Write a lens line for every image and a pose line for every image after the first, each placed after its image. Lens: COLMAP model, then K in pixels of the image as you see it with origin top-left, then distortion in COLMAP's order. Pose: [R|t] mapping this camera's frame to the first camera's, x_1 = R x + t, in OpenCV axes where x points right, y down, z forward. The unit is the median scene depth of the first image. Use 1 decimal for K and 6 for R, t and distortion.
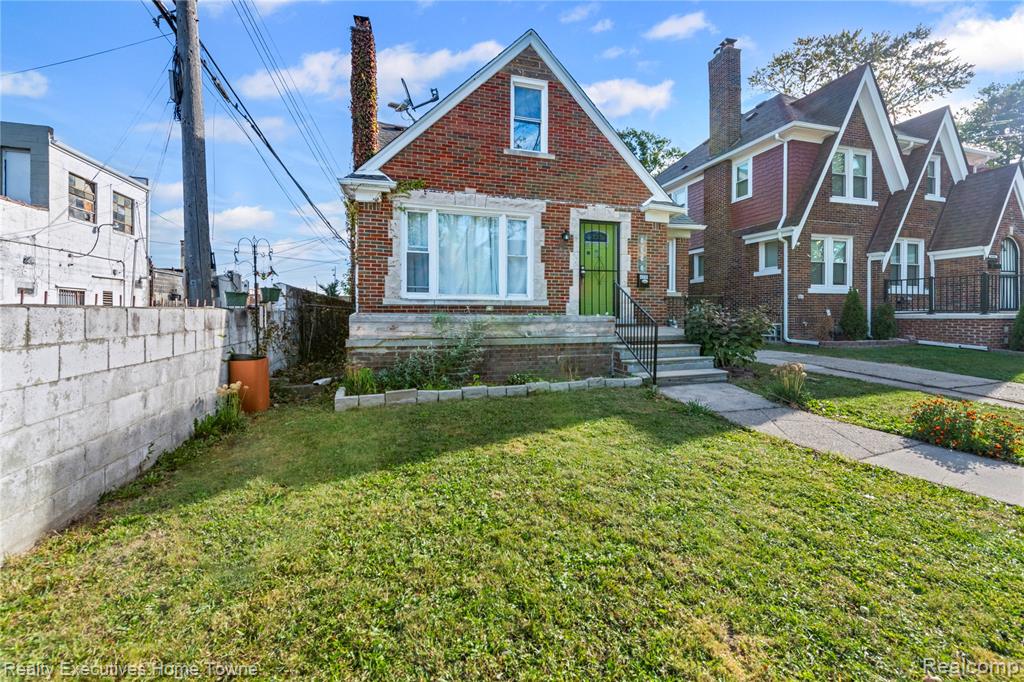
lens RADIAL K [[429.7, 0, 546.2], [0, 429.7, 310.2], [0, 0, 1]] dist [0.015012, -0.002404]
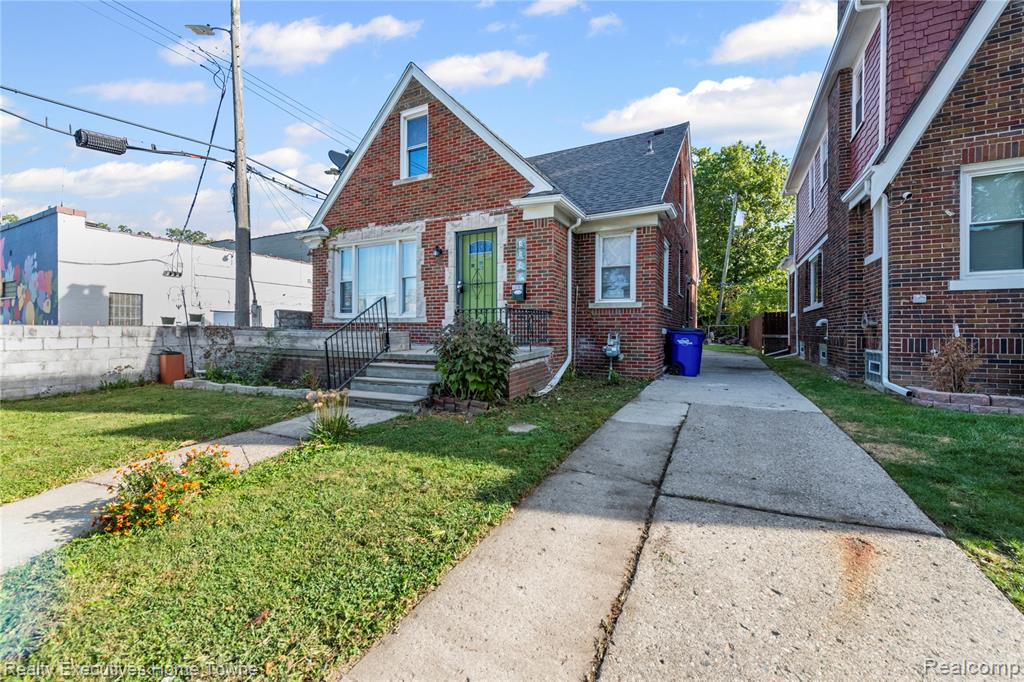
lens RADIAL K [[429.7, 0, 518.9], [0, 429.7, 325.8], [0, 0, 1]] dist [0.015012, -0.002404]
pose [[0.692313, -0.004168, -0.721585, 0.892308], [0.000385, 0.999985, -0.005407, 0.003205], [0.721597, 0.003465, 0.692305, 0.448266]]
